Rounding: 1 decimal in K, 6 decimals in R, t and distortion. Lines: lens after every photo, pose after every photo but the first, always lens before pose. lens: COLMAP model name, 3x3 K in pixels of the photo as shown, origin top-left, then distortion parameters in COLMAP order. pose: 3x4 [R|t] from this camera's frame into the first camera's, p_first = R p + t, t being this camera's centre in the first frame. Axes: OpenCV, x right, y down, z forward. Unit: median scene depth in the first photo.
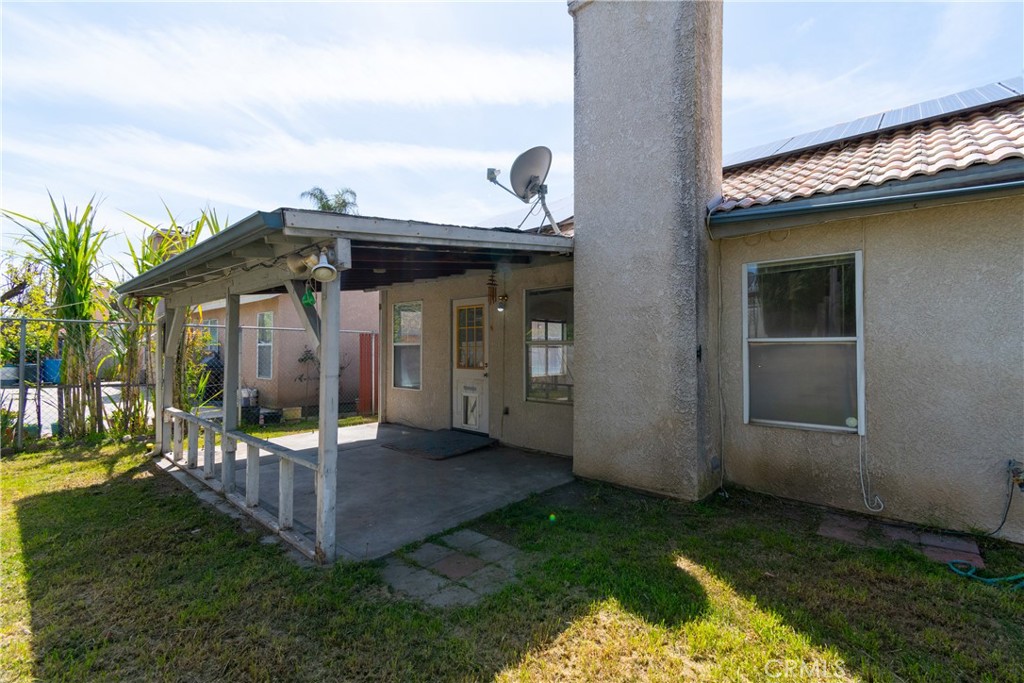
lens RADIAL K [[455.2, 0, 515.4], [0, 455.2, 337.9], [0, 0, 1]] dist [0.002875, -0.003324]
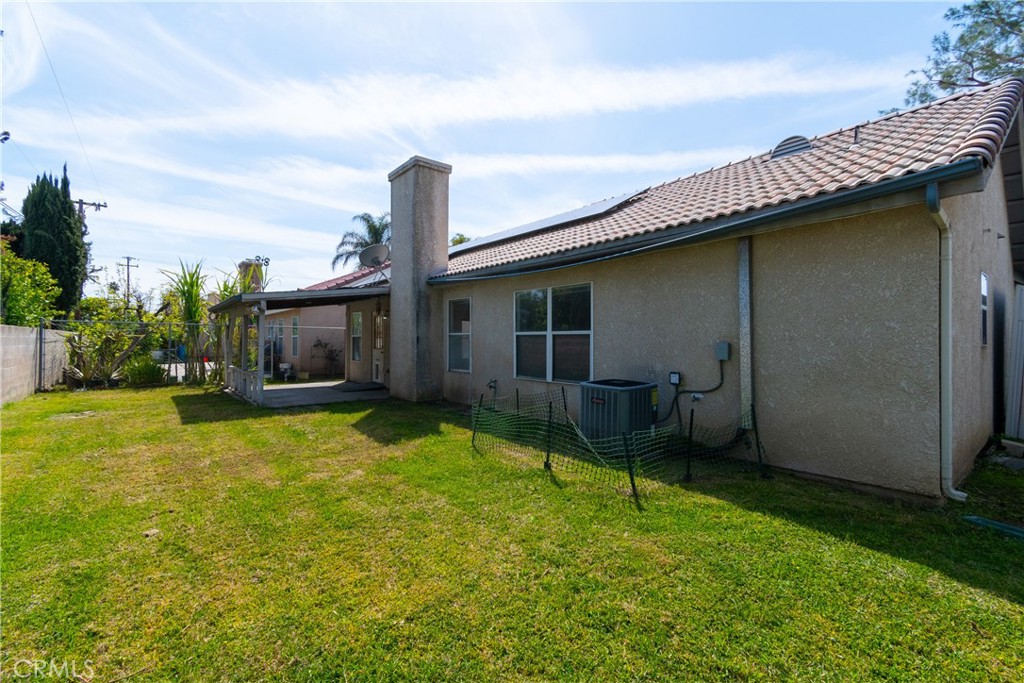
lens RADIAL K [[455.2, 0, 515.0], [0, 455.2, 339.7], [0, 0, 1]] dist [0.002875, -0.003324]
pose [[0.986274, 0.003032, -0.165089, 0.721057], [-0.000345, 0.999867, 0.016304, -0.002117], [0.165116, -0.016023, 0.986144, -0.699239]]
